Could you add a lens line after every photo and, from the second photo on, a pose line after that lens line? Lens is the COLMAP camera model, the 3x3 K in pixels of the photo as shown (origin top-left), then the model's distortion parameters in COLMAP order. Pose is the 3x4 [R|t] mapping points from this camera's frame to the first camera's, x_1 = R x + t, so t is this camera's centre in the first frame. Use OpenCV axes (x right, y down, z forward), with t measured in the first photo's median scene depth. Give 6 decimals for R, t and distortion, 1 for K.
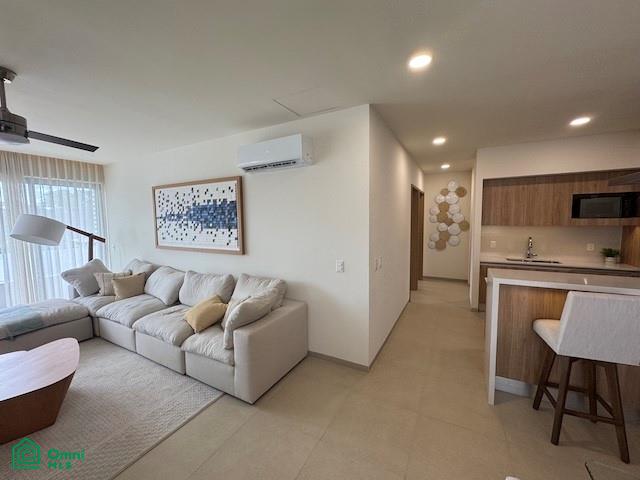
lens RADIAL K [[256.3, 0, 320.0], [0, 256.3, 240.0], [0, 0, 1]] dist [0.000379, 0.000126]
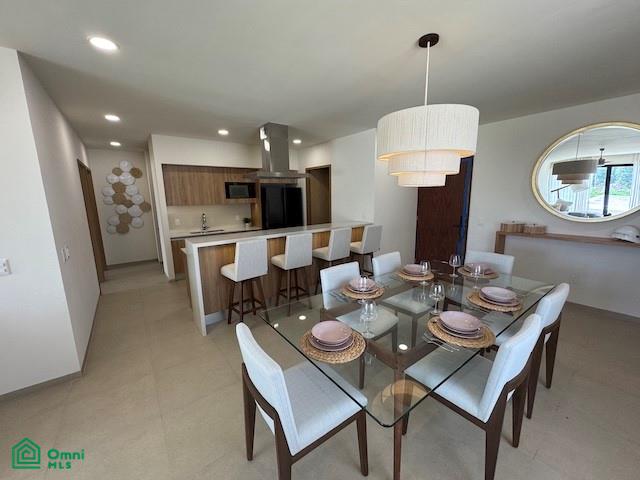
lens RADIAL K [[256.3, 0, 320.0], [0, 256.3, 240.0], [0, 0, 1]] dist [0.000379, 0.000126]
pose [[0.416959, -0.152025, 0.896121, -0.135252], [0.087929, 0.988036, 0.126705, 0.009053], [-0.904662, 0.025964, 0.425338, -0.092266]]
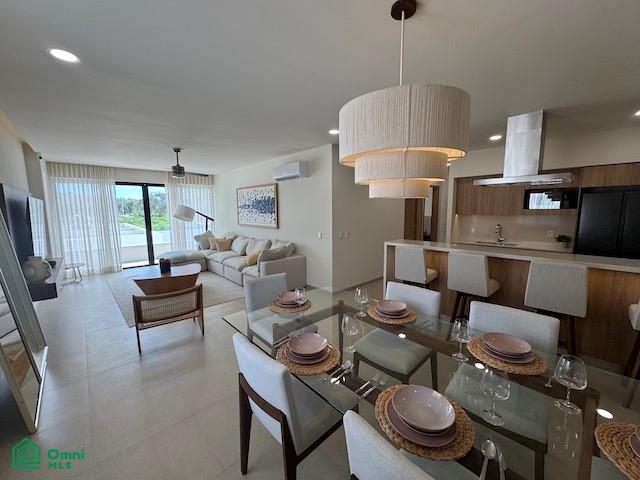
lens RADIAL K [[256.3, 0, 320.0], [0, 256.3, 240.0], [0, 0, 1]] dist [0.000379, 0.000126]
pose [[0.947589, 0.045435, -0.316244, 0.472965], [-0.031510, 0.998301, 0.049010, 0.035222], [0.317934, -0.036476, 0.947411, -0.495416]]
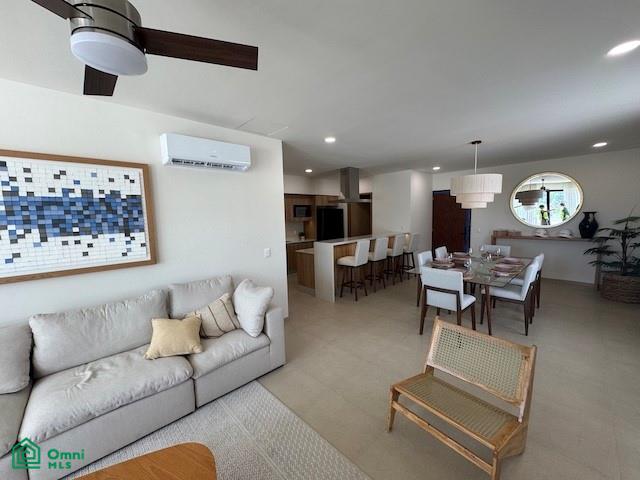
lens RADIAL K [[256.3, 0, 320.0], [0, 256.3, 240.0], [0, 0, 1]] dist [0.000379, 0.000126]
pose [[0.306344, -0.087678, 0.947874, -0.815197], [0.100548, 0.993159, 0.059370, -0.011186], [-0.946596, 0.077119, 0.313064, 0.240477]]
